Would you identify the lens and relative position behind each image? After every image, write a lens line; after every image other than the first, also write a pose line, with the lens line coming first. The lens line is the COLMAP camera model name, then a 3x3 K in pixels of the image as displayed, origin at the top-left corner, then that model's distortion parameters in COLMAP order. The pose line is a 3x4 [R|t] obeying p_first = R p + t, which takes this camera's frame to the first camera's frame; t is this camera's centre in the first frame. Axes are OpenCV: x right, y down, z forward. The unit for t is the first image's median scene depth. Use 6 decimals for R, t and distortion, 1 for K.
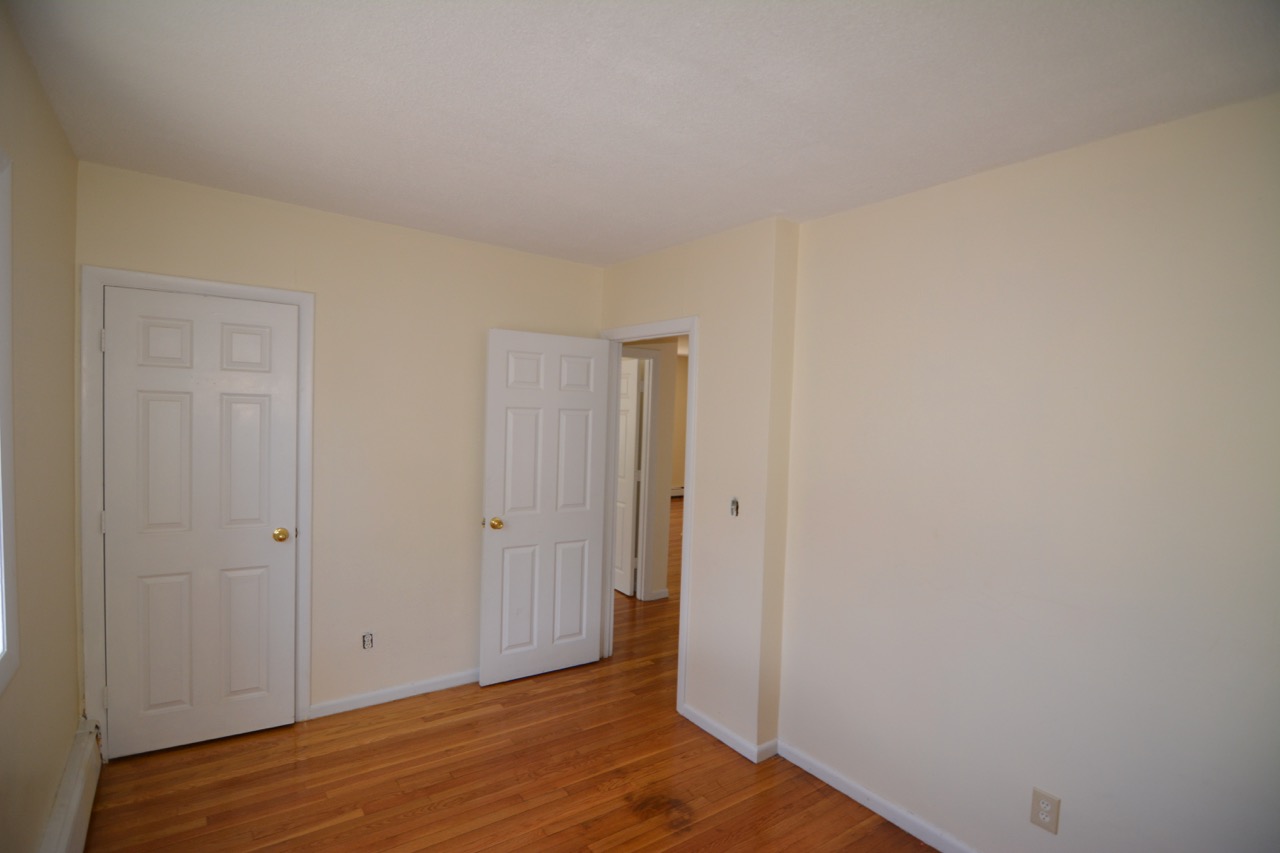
lens RADIAL K [[624.2, 0, 629.3], [0, 624.2, 429.8], [0, 0, 1]] dist [-0.002969, -0.009605]
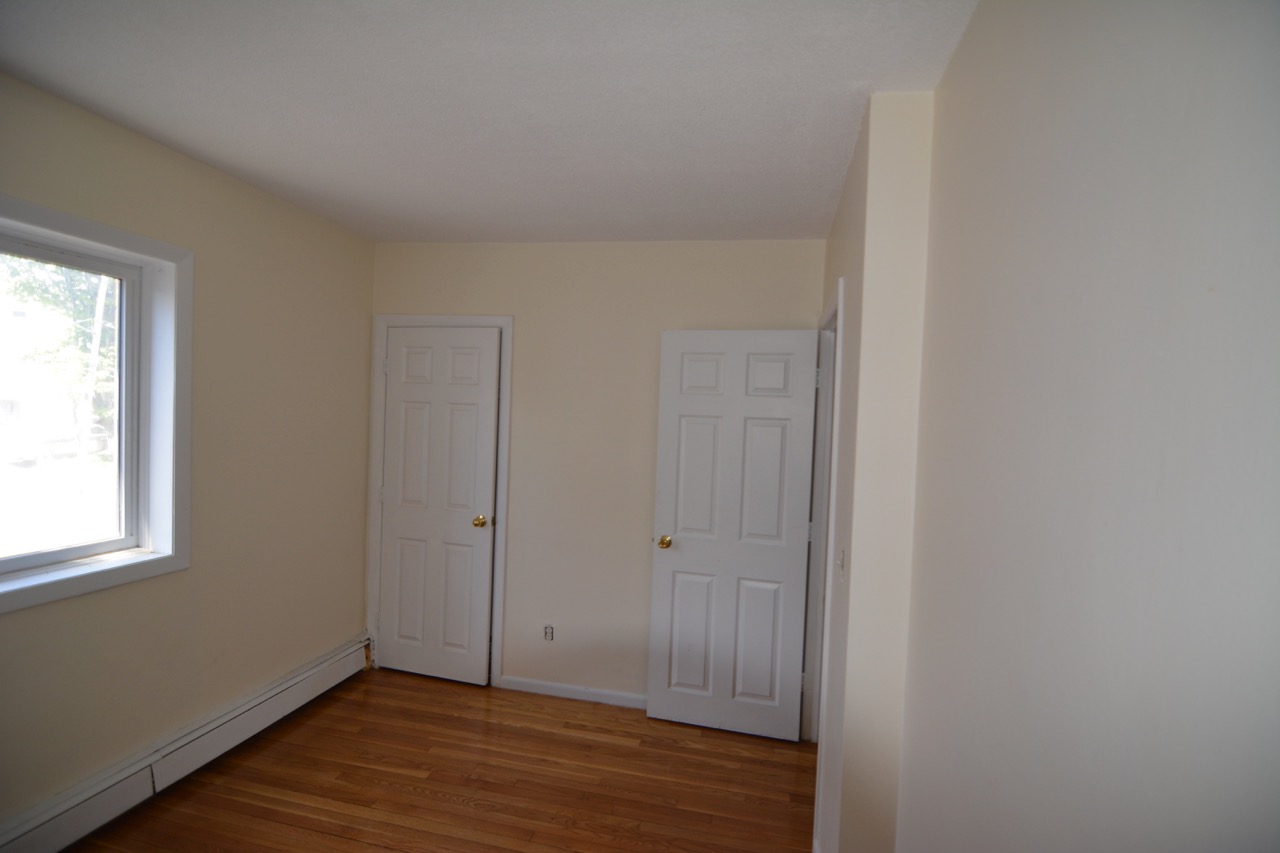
lens RADIAL K [[625.2, 0, 628.2], [0, 625.2, 430.3], [0, 0, 1]] dist [-0.002382, -0.009799]
pose [[0.667663, 0.010734, -0.744386, 0.501709], [-0.041189, 0.998897, -0.022541, 0.010578], [0.743323, 0.045710, 0.667369, 0.397774]]
